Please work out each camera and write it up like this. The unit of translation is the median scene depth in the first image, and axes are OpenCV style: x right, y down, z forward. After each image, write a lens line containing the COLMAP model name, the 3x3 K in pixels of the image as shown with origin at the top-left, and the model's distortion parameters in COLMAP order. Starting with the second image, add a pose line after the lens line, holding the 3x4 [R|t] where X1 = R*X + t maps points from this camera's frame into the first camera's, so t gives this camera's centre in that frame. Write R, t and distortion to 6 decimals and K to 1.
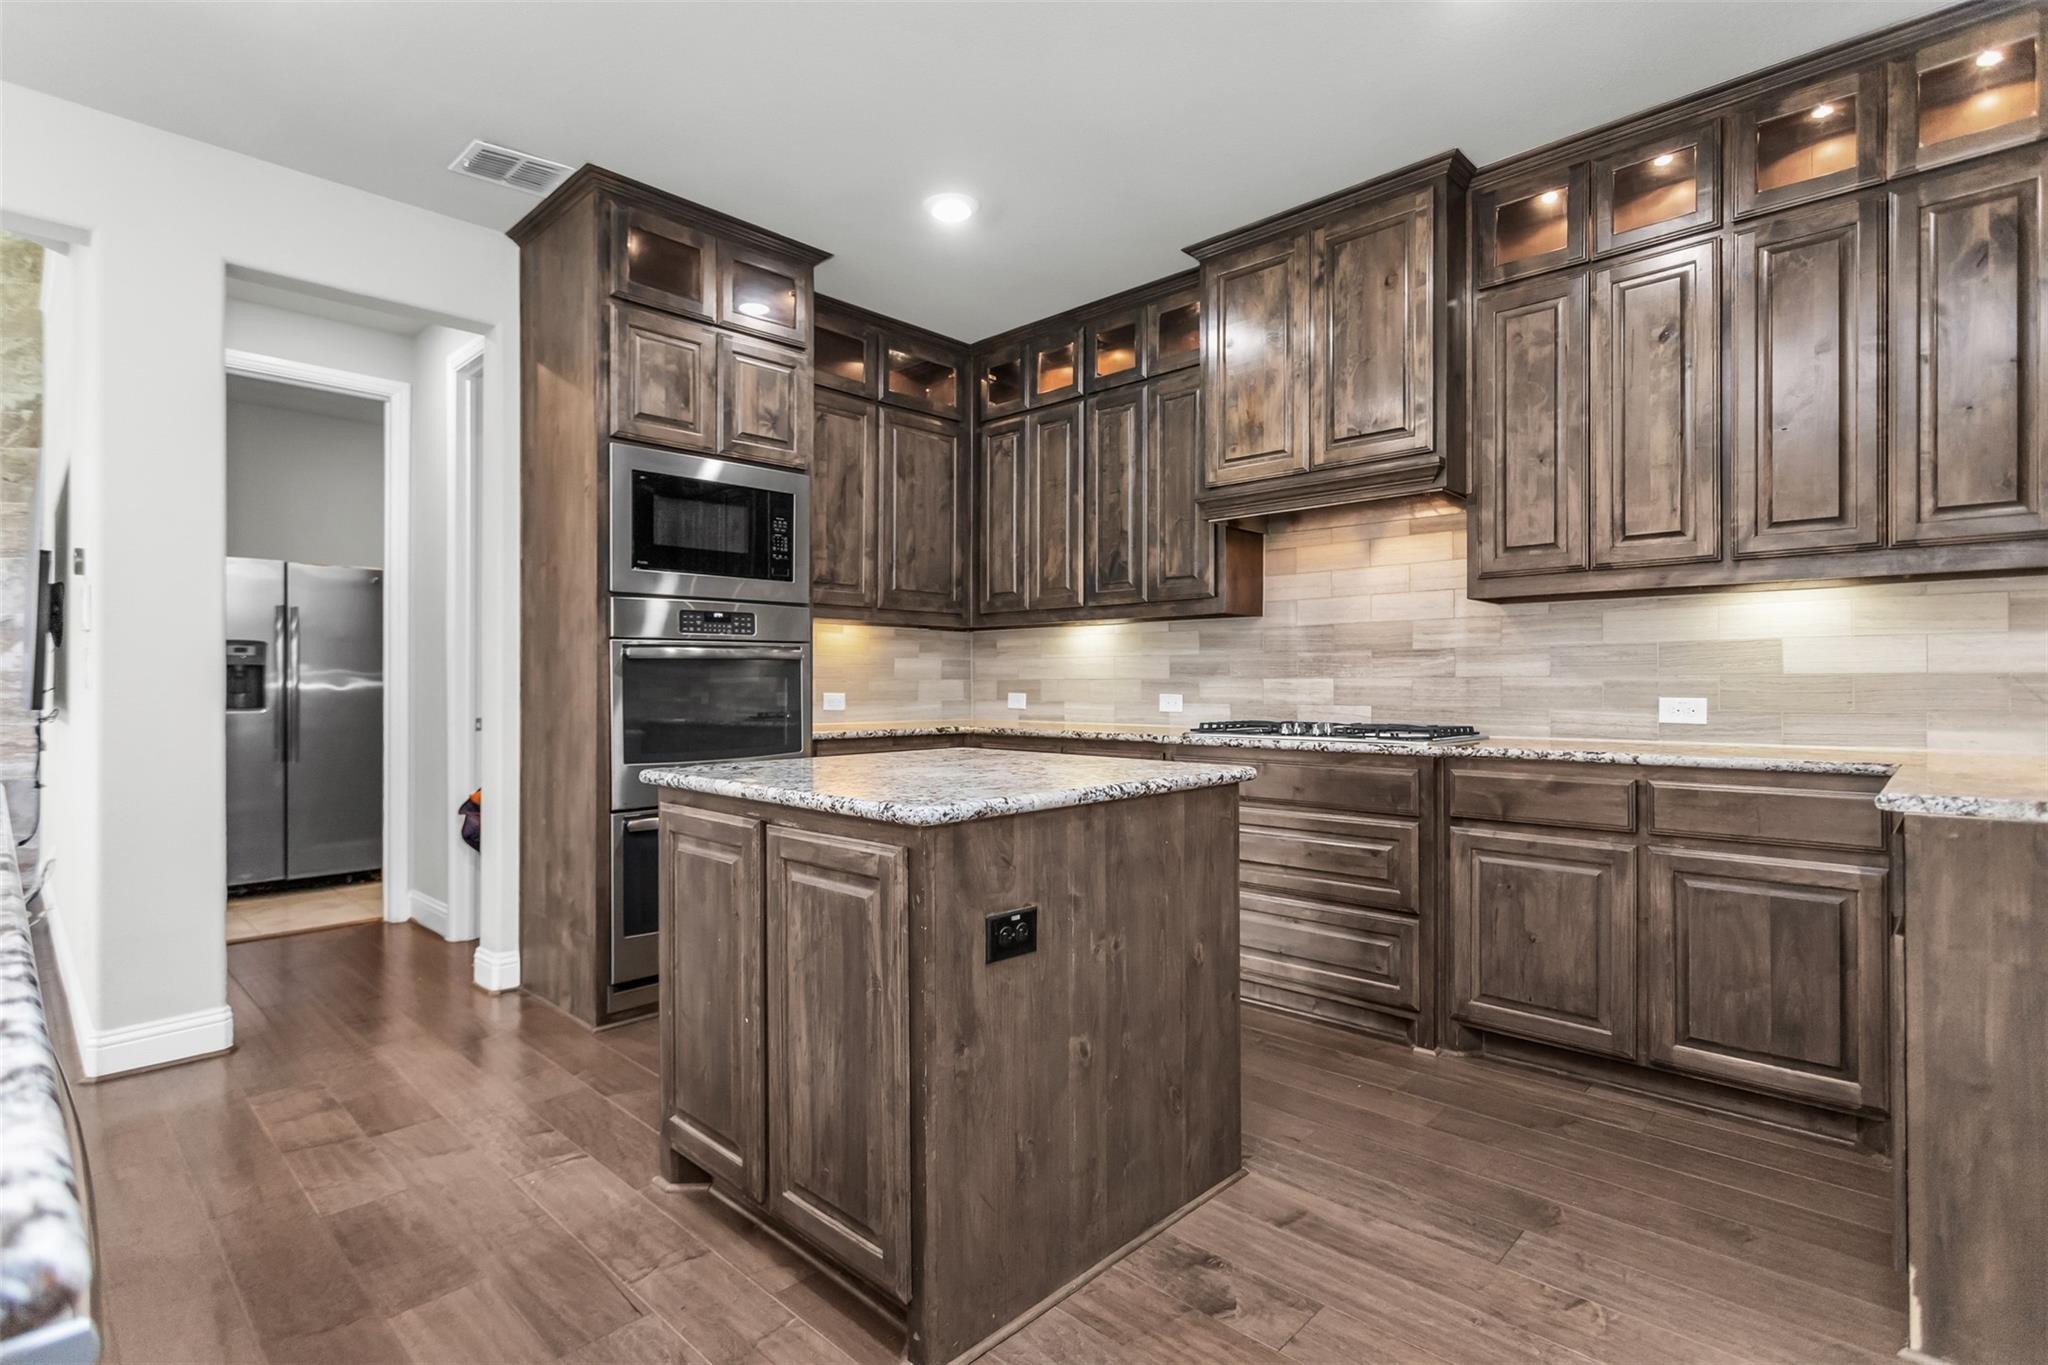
lens RADIAL K [[981.9, 0, 1016.8], [0, 981.9, 678.5], [0, 0, 1]] dist [0.003661, -0.000881]
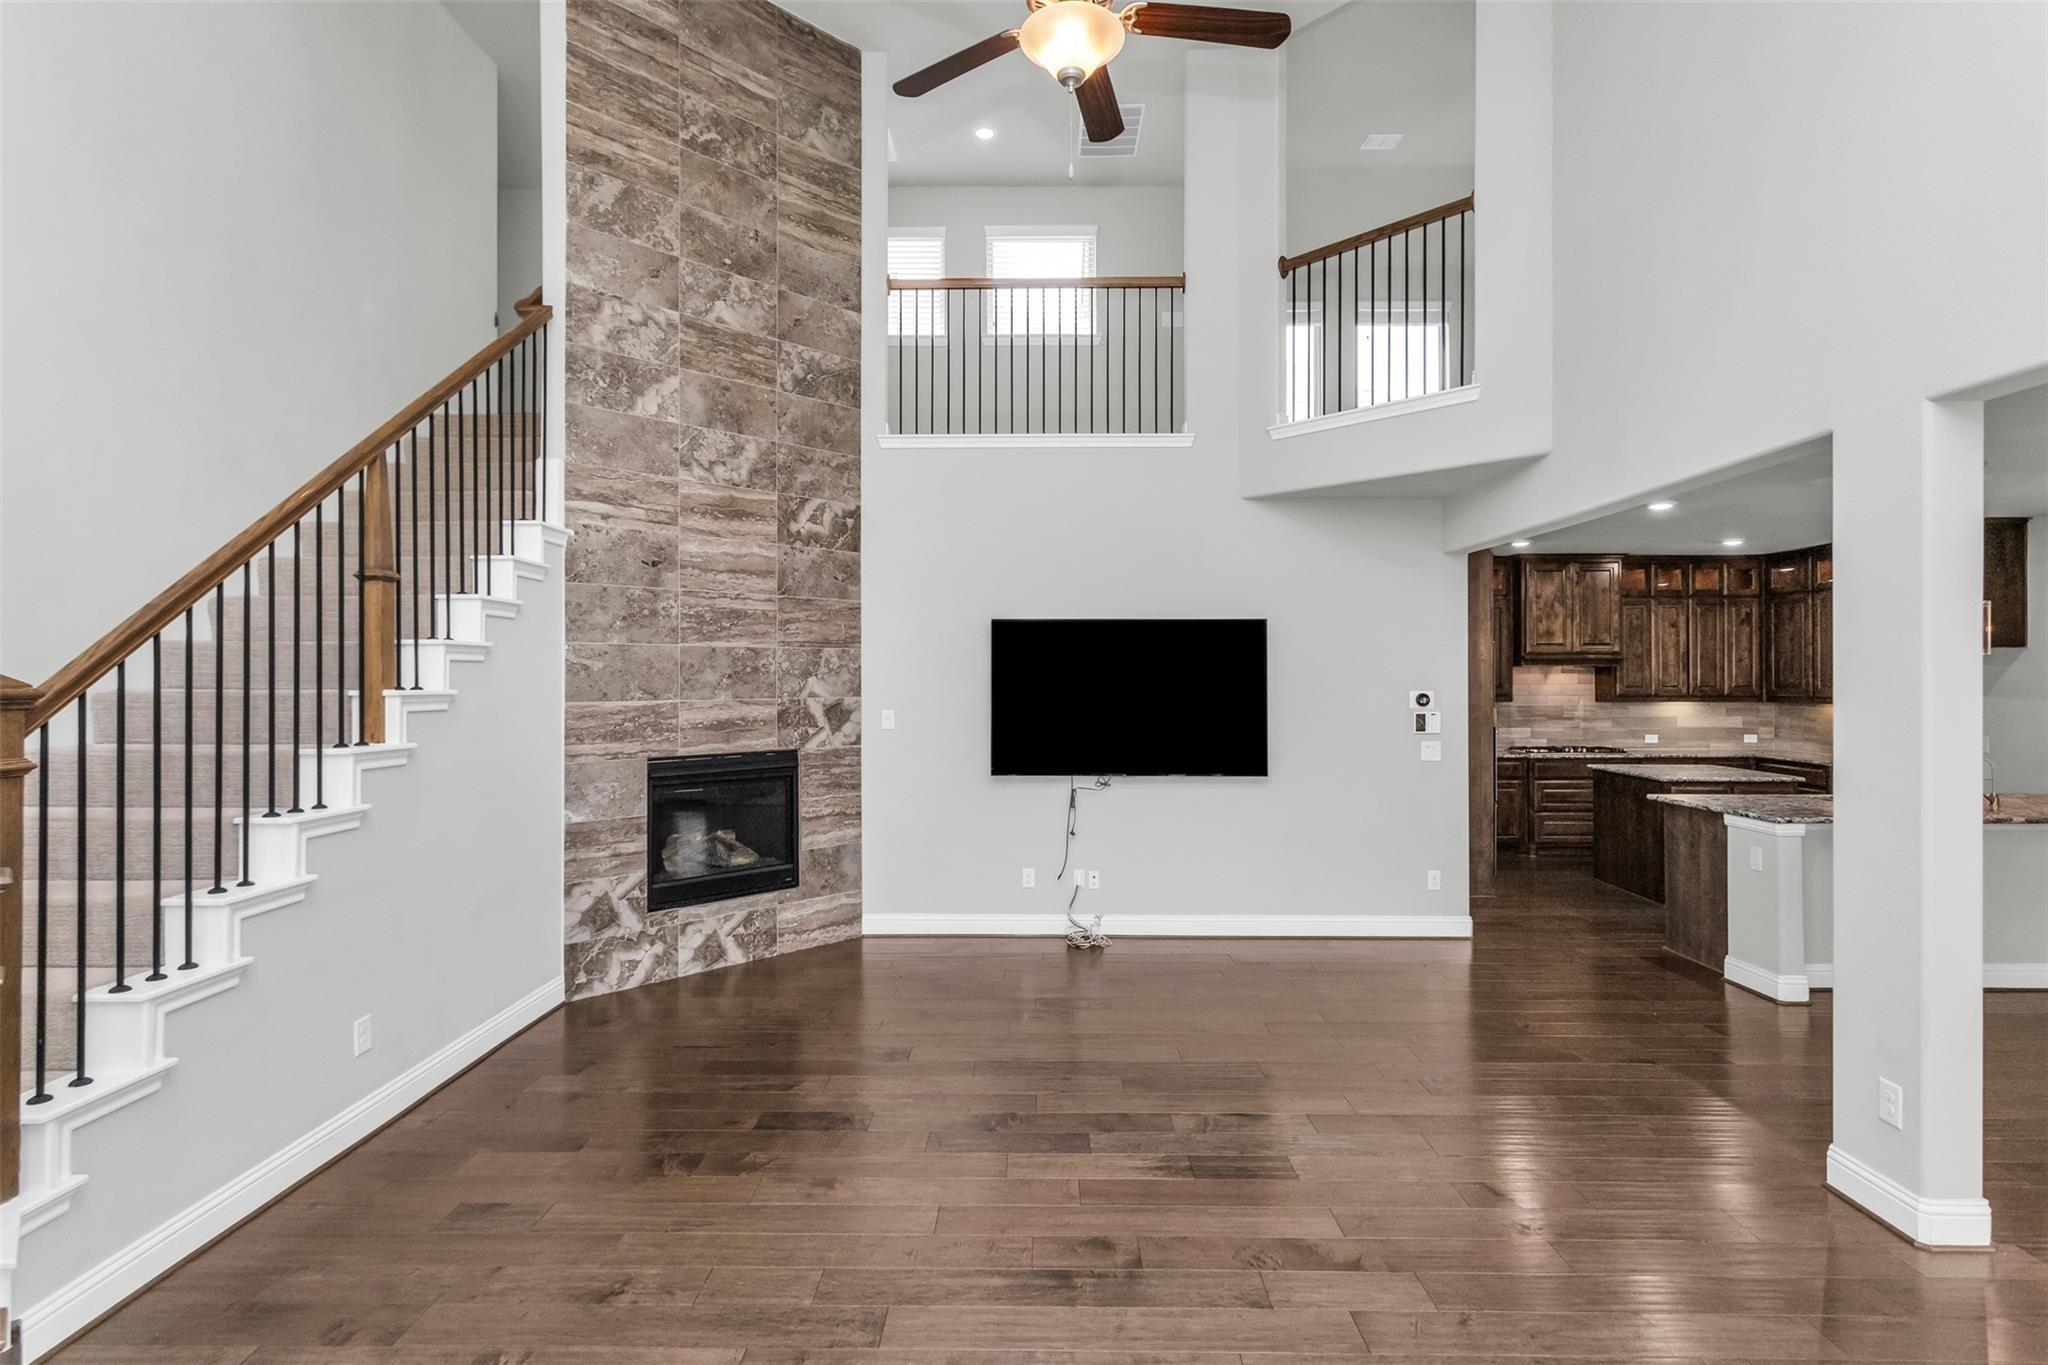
lens RADIAL K [[981.9, 0, 1019.0], [0, 981.9, 671.9], [0, 0, 1]] dist [0.003661, -0.000881]
pose [[0.740575, 0.005501, 0.671951, -2.792247], [-0.003550, 0.999985, -0.004275, -0.153152], [-0.671964, 0.000780, 0.740583, 0.034012]]
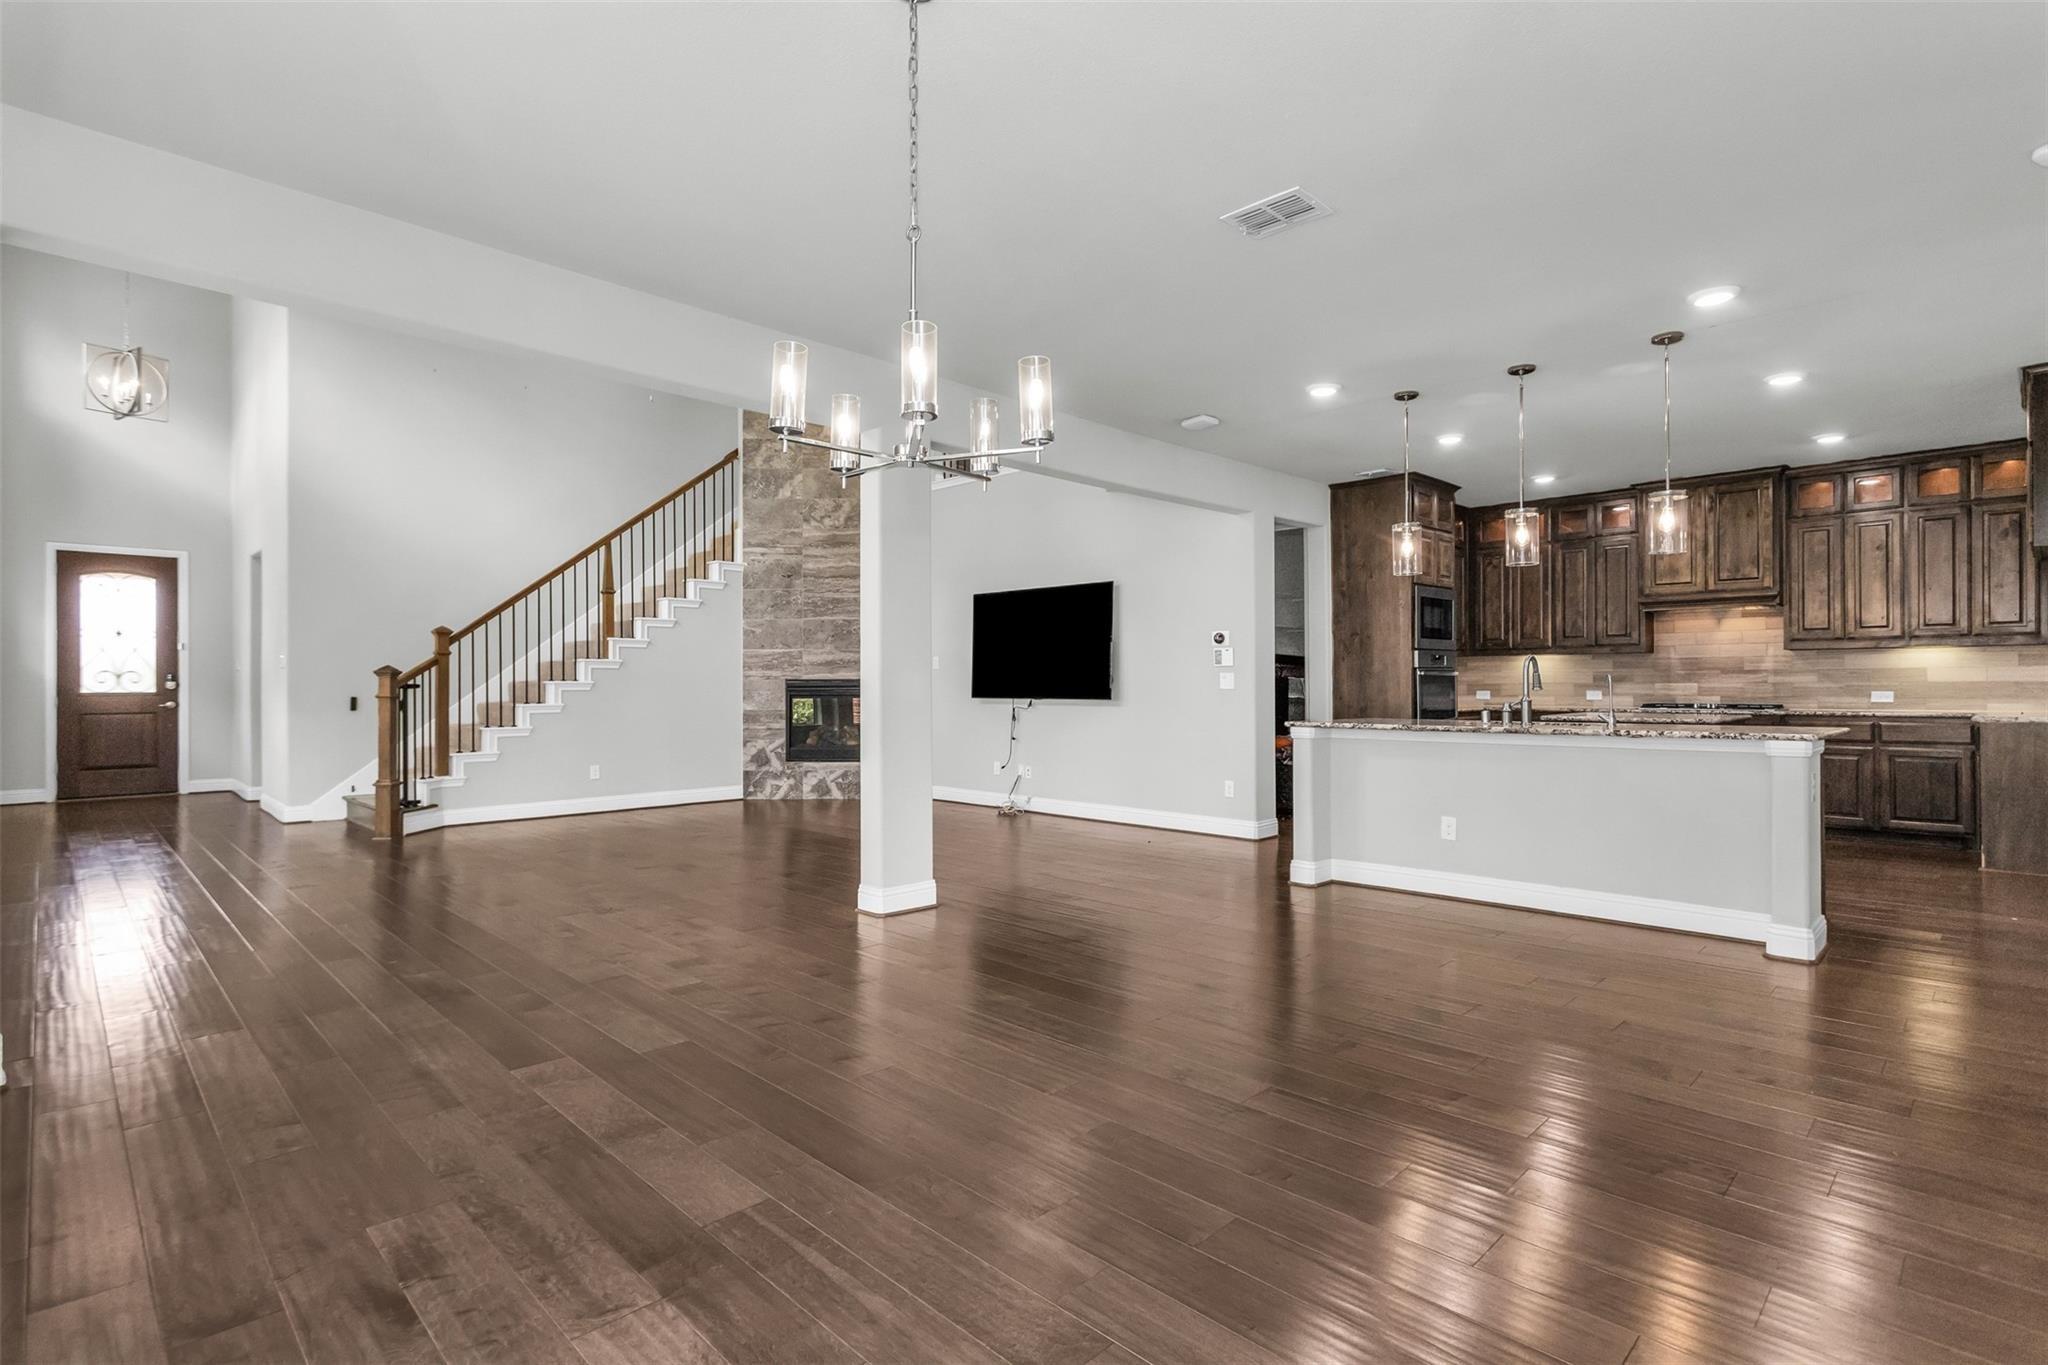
lens RADIAL K [[981.9, 0, 1014.7], [0, 981.9, 677.8], [0, 0, 1]] dist [0.003661, -0.000881]
pose [[0.999372, -0.001225, -0.035404, -1.299933], [0.001161, 0.999998, -0.001850, -0.011308], [0.035406, 0.001808, 0.999371, -1.417148]]
